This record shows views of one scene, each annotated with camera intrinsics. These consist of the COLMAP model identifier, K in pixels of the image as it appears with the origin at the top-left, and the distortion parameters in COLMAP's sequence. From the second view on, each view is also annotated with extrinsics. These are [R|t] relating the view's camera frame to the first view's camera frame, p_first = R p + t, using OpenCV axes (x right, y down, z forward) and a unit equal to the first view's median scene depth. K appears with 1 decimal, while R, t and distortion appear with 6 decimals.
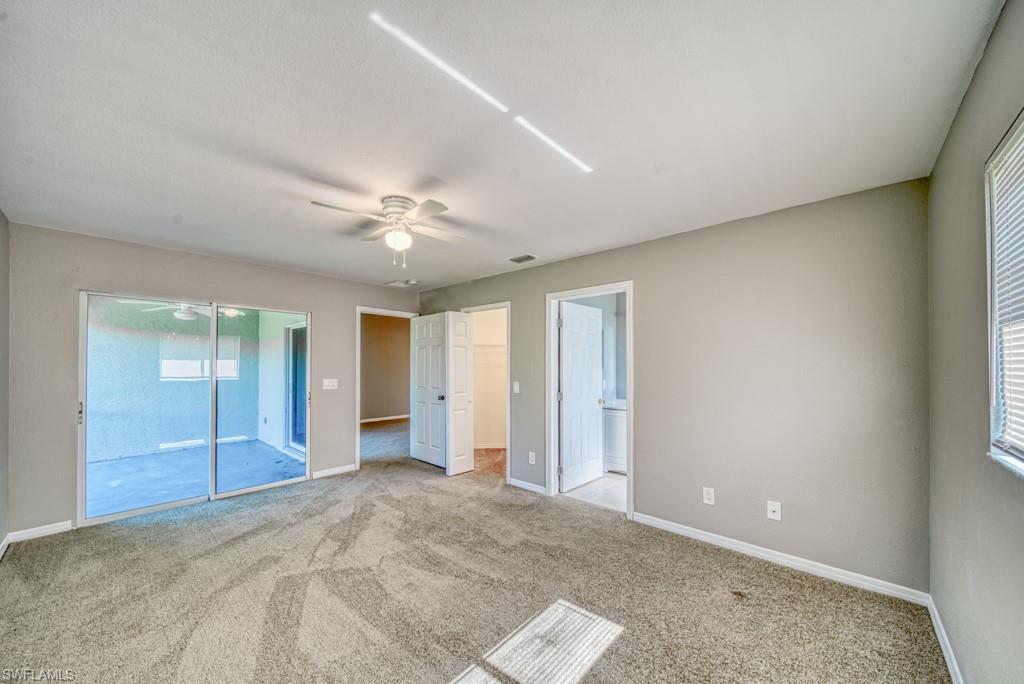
lens RADIAL K [[387.4, 0, 511.3], [0, 387.4, 361.1], [0, 0, 1]] dist [-0.000252, -0.000052]
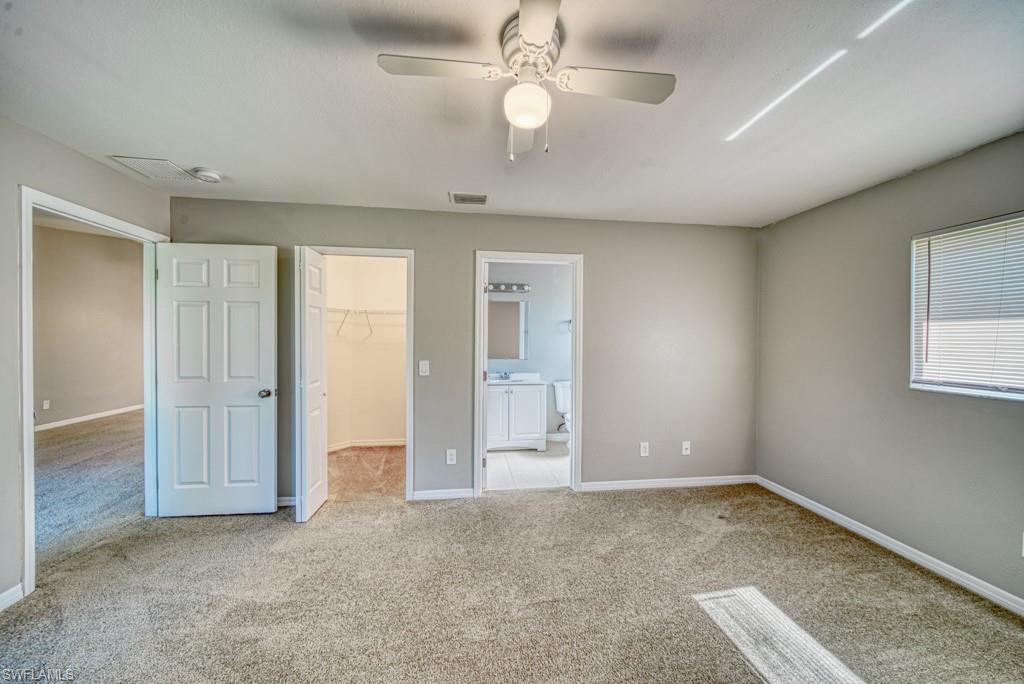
lens RADIAL K [[368.2, 0, 503.6], [0, 368.2, 342.1], [0, 0, 1]] dist [0.000089, -0.000246]
pose [[0.625308, 0.000647, 0.780378, -0.449084], [-0.013530, 0.999858, 0.010012, 0.009387], [-0.780261, -0.016819, 0.625228, 0.443955]]
